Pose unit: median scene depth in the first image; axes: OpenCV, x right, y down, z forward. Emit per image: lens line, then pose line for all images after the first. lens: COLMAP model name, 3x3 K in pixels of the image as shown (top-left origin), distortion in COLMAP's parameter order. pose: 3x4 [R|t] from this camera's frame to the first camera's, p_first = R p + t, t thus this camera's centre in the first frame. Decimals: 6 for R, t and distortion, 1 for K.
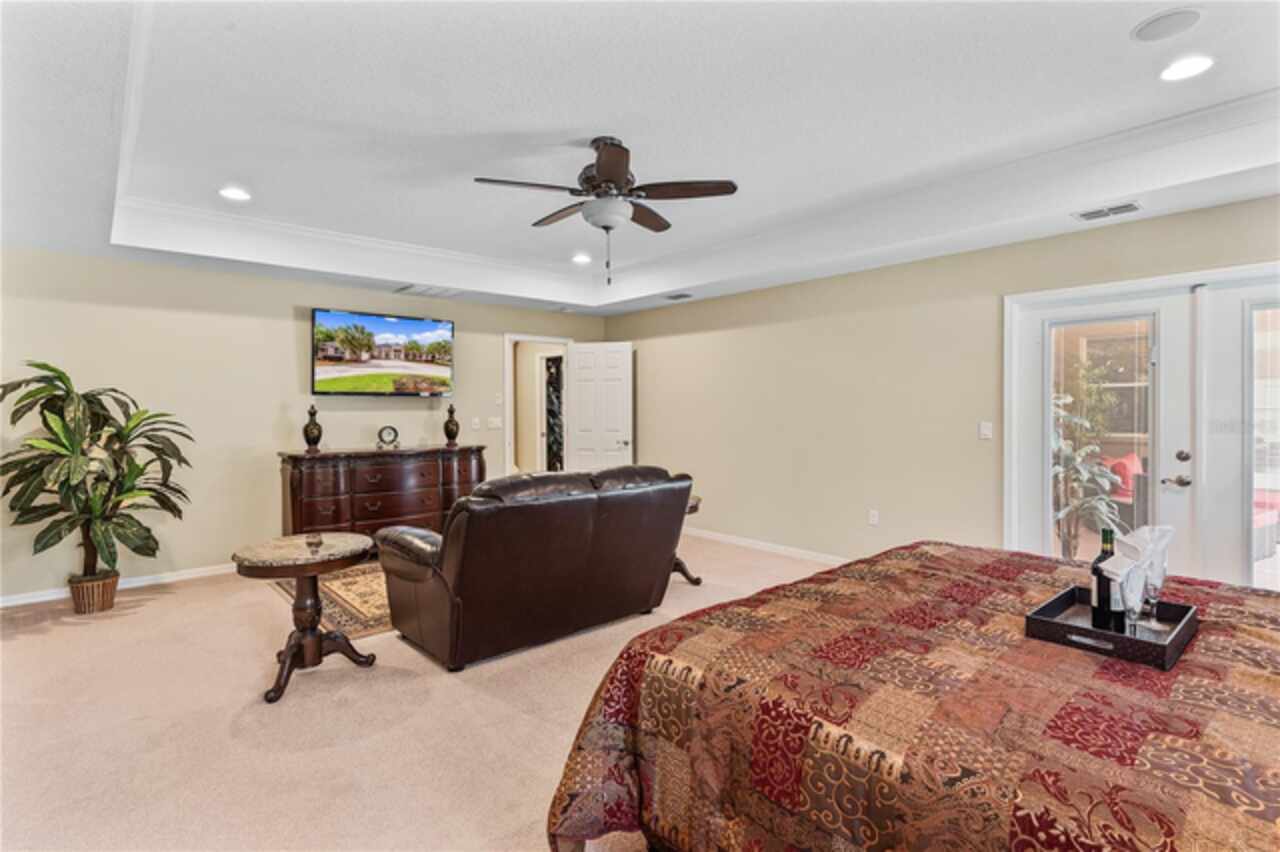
lens RADIAL K [[619.5, 0, 637.3], [0, 619.5, 406.6], [0, 0, 1]] dist [0.001487, 0.000131]
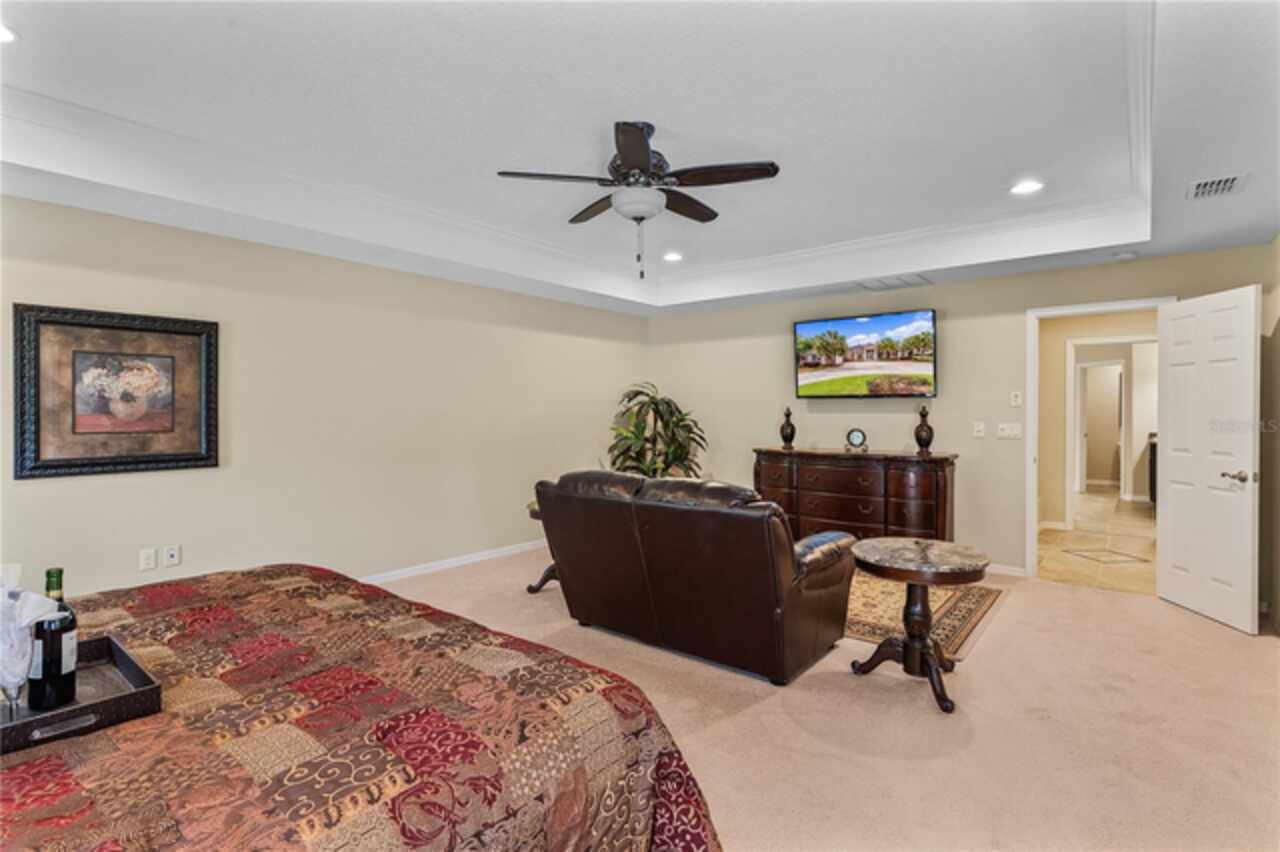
lens RADIAL K [[619.5, 0, 637.3], [0, 619.5, 406.6], [0, 0, 1]] dist [0.001487, 0.000131]
pose [[0.165558, -0.003741, -0.986193, 0.511282], [0.001683, 0.999992, -0.003511, -0.000926], [0.986199, -0.001079, 0.165563, 0.492453]]
